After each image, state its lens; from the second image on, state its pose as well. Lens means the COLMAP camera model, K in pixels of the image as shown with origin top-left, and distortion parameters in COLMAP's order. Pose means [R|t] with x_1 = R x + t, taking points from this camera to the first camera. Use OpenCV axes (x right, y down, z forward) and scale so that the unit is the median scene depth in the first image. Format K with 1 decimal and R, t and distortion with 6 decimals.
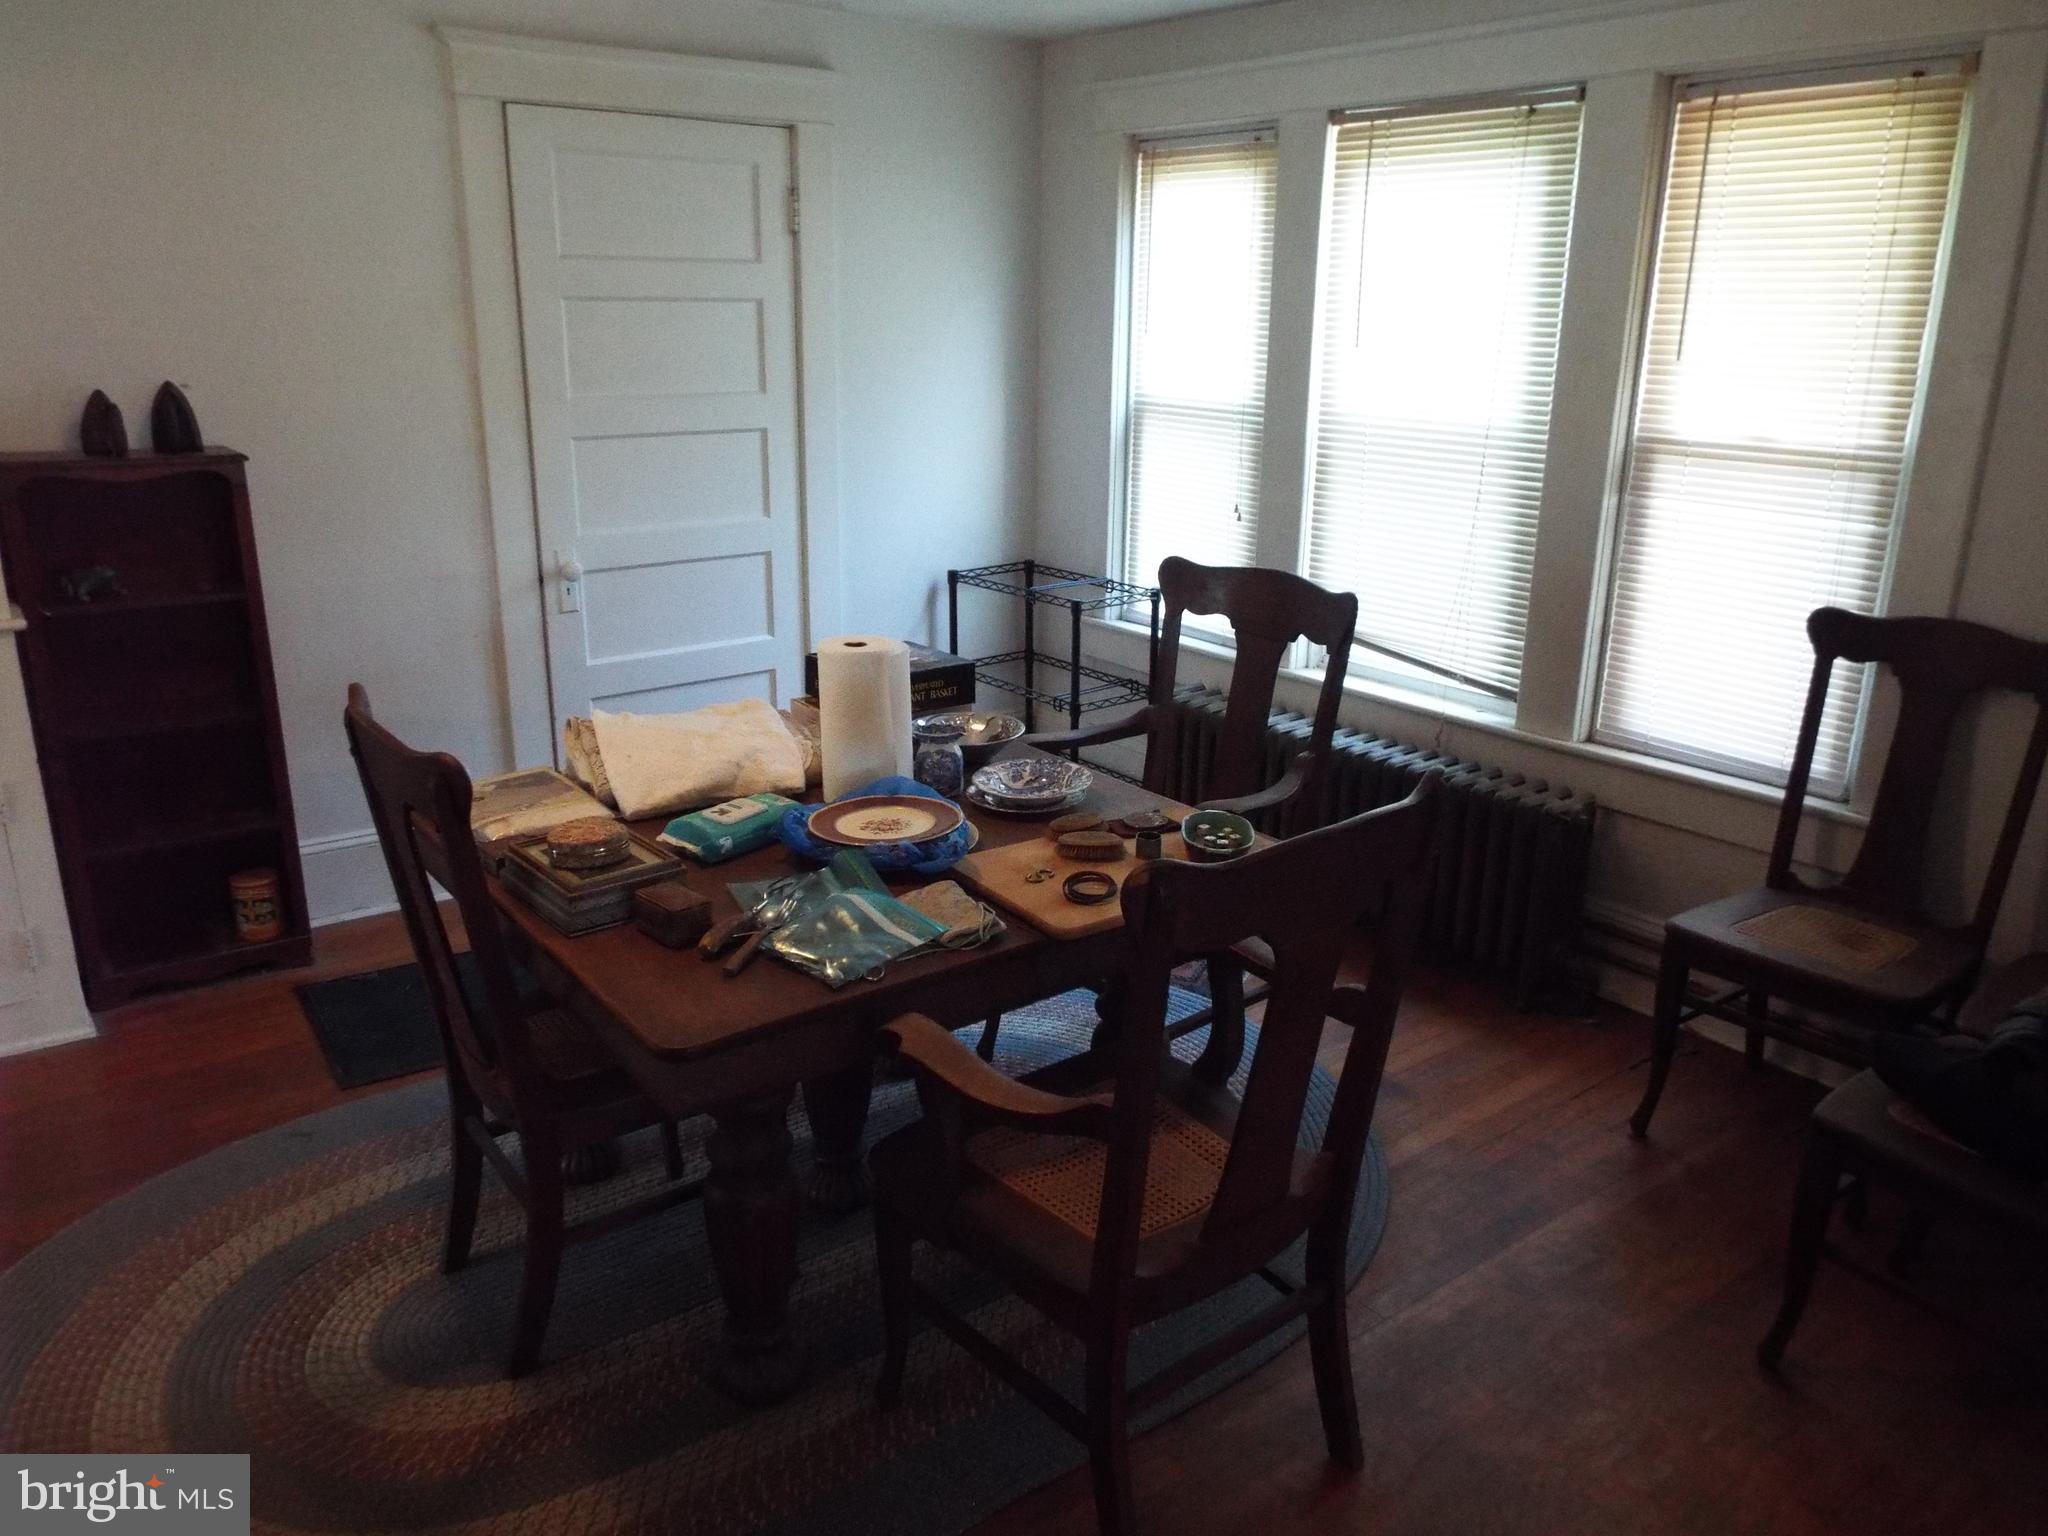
lens RADIAL K [[1517.3, 0, 1025.0], [0, 1517.3, 768.7], [0, 0, 1]] dist [-0.003081, -0.008054]
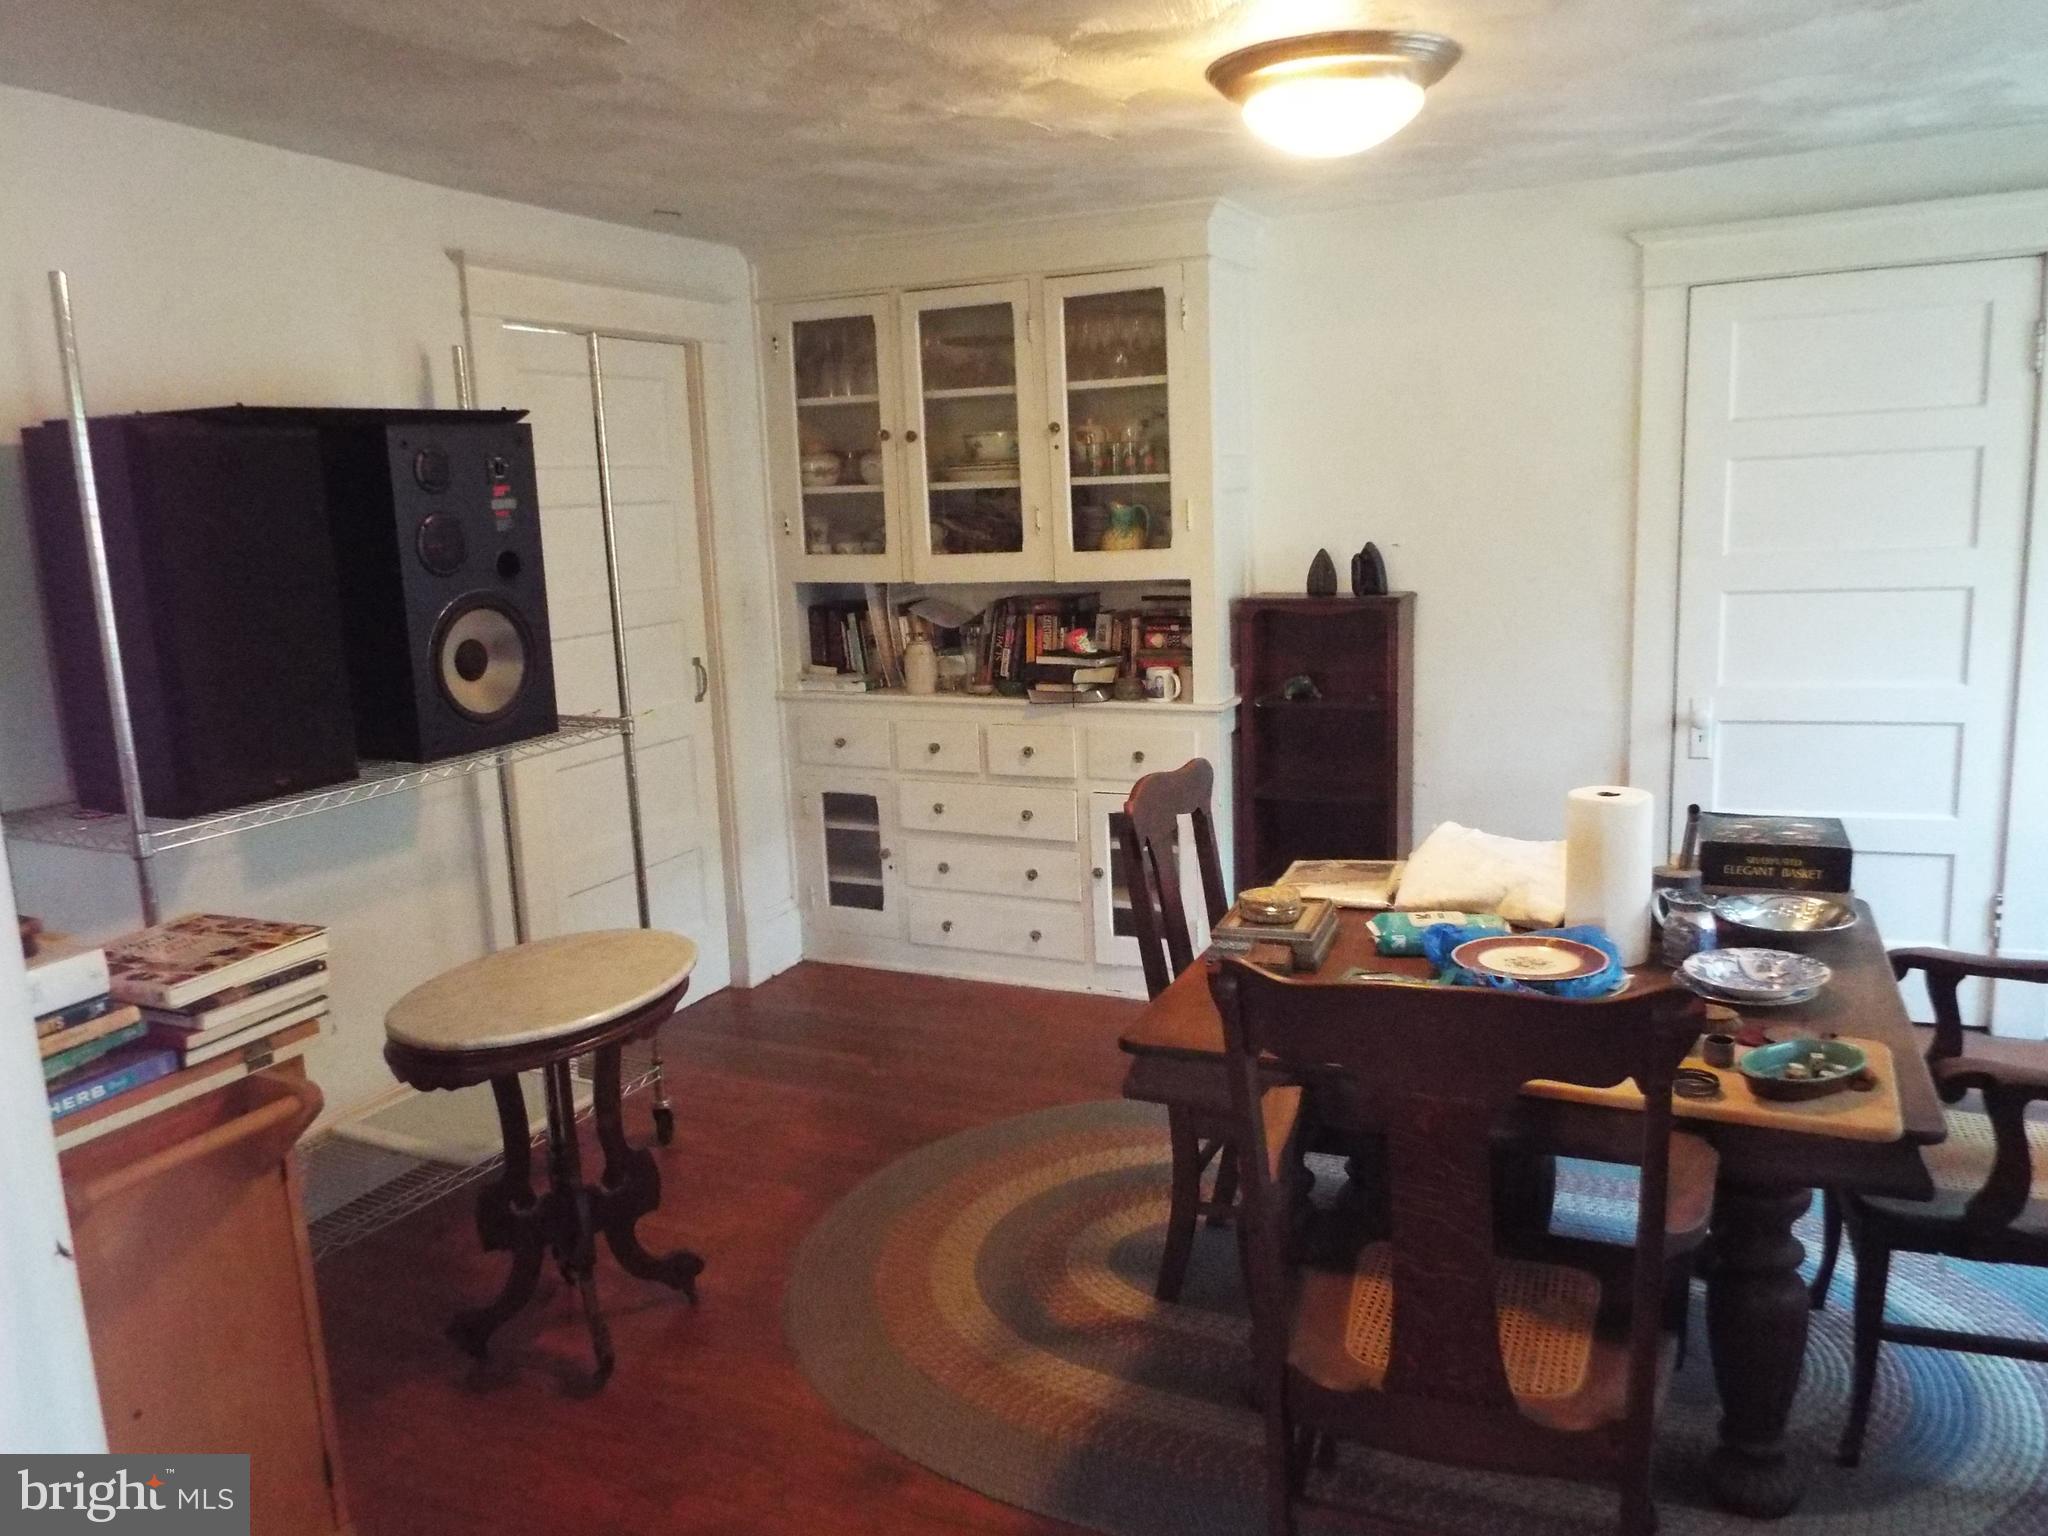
lens RADIAL K [[1517.3, 0, 1024.1], [0, 1517.3, 770.3], [0, 0, 1]] dist [-0.003081, -0.008054]
pose [[0.456167, 0.122934, -0.881362, 0.446732], [-0.208765, 0.977556, 0.028301, -0.033083], [0.865060, 0.171088, 0.471593, 0.135697]]
